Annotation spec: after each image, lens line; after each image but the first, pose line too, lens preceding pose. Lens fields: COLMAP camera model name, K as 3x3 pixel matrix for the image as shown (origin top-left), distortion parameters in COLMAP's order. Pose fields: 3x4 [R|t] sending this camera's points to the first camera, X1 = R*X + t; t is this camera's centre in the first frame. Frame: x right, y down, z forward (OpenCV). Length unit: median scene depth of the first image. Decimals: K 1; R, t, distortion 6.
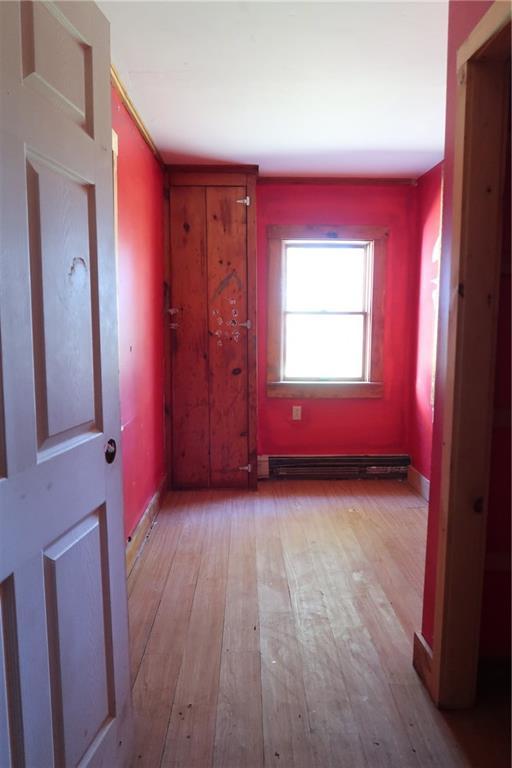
lens RADIAL K [[546.5, 0, 256.7], [0, 546.5, 383.6], [0, 0, 1]] dist [-0.009559, -0.001413]
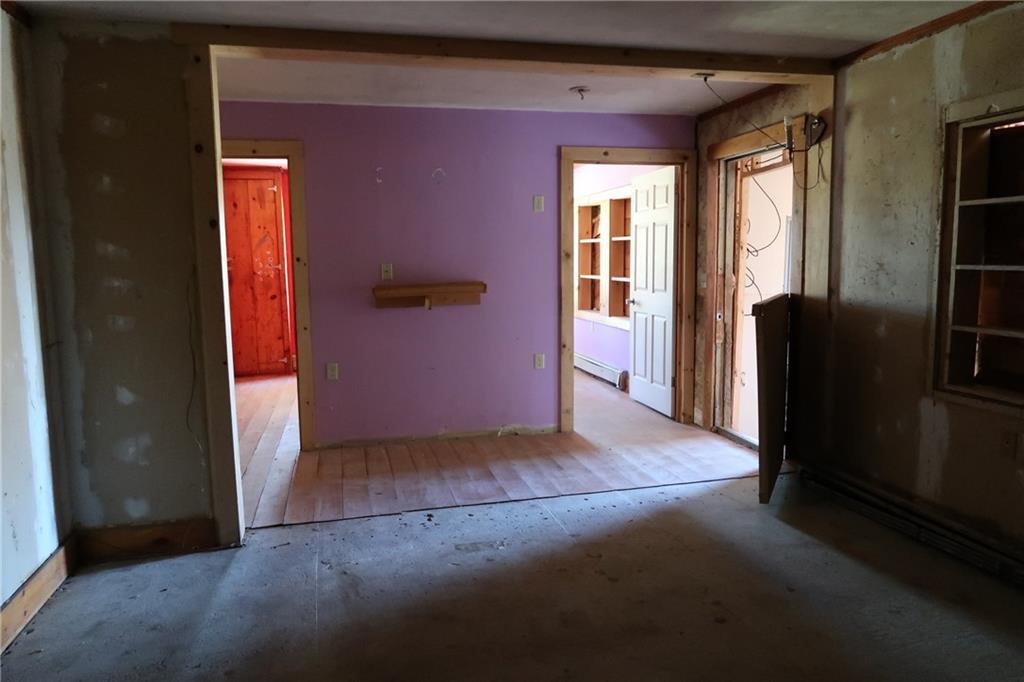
lens RADIAL K [[728.6, 0, 511.1], [0, 728.6, 342.9], [0, 0, 1]] dist [-0.009559, -0.001413]
pose [[0.967408, -0.046759, 0.248868, 0.096551], [0.046723, 0.998890, 0.006056, 0.127333], [-0.248874, 0.005769, 0.968519, -1.176508]]
